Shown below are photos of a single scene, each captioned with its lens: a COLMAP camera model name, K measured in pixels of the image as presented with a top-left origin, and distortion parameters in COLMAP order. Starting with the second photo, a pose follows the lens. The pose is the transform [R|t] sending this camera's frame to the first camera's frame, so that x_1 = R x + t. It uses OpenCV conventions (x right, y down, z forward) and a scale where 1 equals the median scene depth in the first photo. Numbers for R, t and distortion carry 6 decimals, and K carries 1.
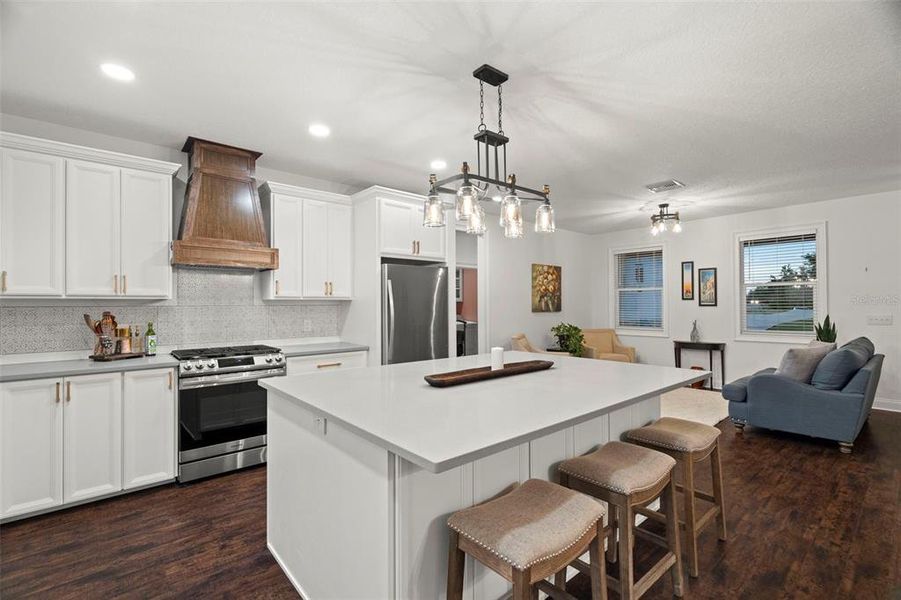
lens RADIAL K [[404.5, 0, 451.3], [0, 404.5, 301.3], [0, 0, 1]] dist [-0.008629, 0.003090]
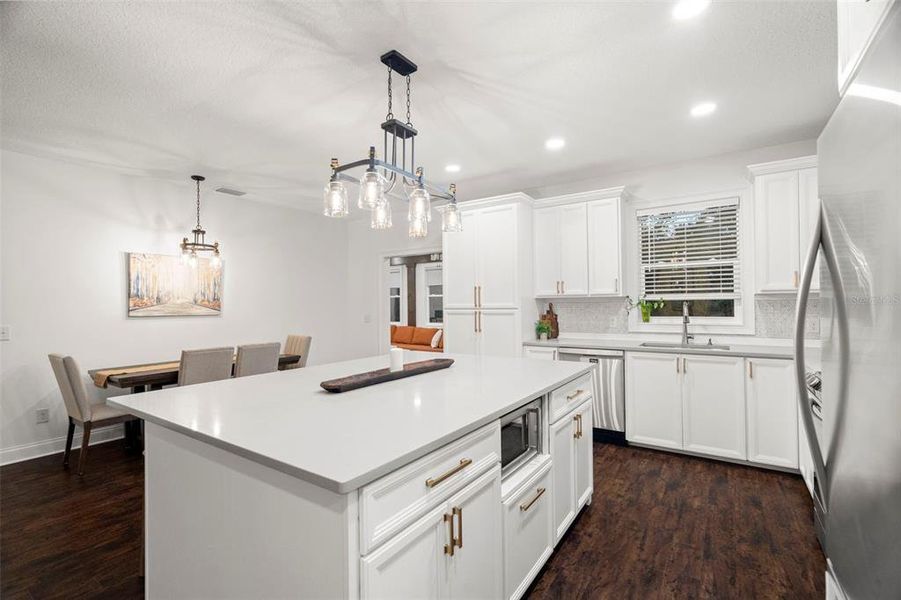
lens RADIAL K [[404.5, 0, 447.5], [0, 404.5, 301.8], [0, 0, 1]] dist [-0.008629, 0.003090]
pose [[-0.968668, 0.015013, -0.247905, 0.155146], [0.018479, 0.999761, -0.011658, 0.009082], [0.247671, -0.015874, -0.968714, 1.287722]]
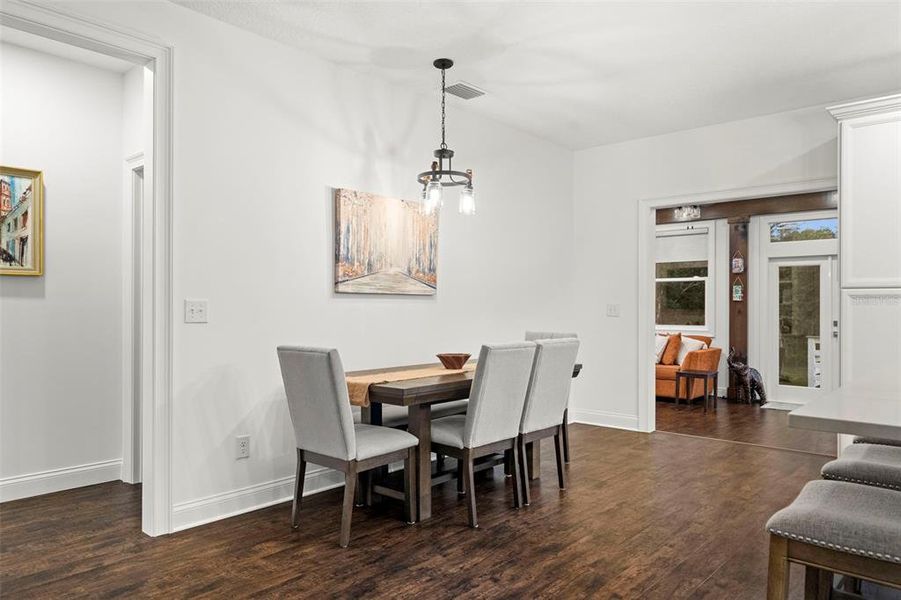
lens RADIAL K [[607.2, 0, 447.3], [0, 607.2, 306.8], [0, 0, 1]] dist [0.002355, 0.001174]
pose [[-0.992572, 0.002450, -0.121633, 0.694015], [0.003314, 0.999971, -0.006901, 0.055161], [0.121613, -0.007252, -0.992551, 1.027034]]
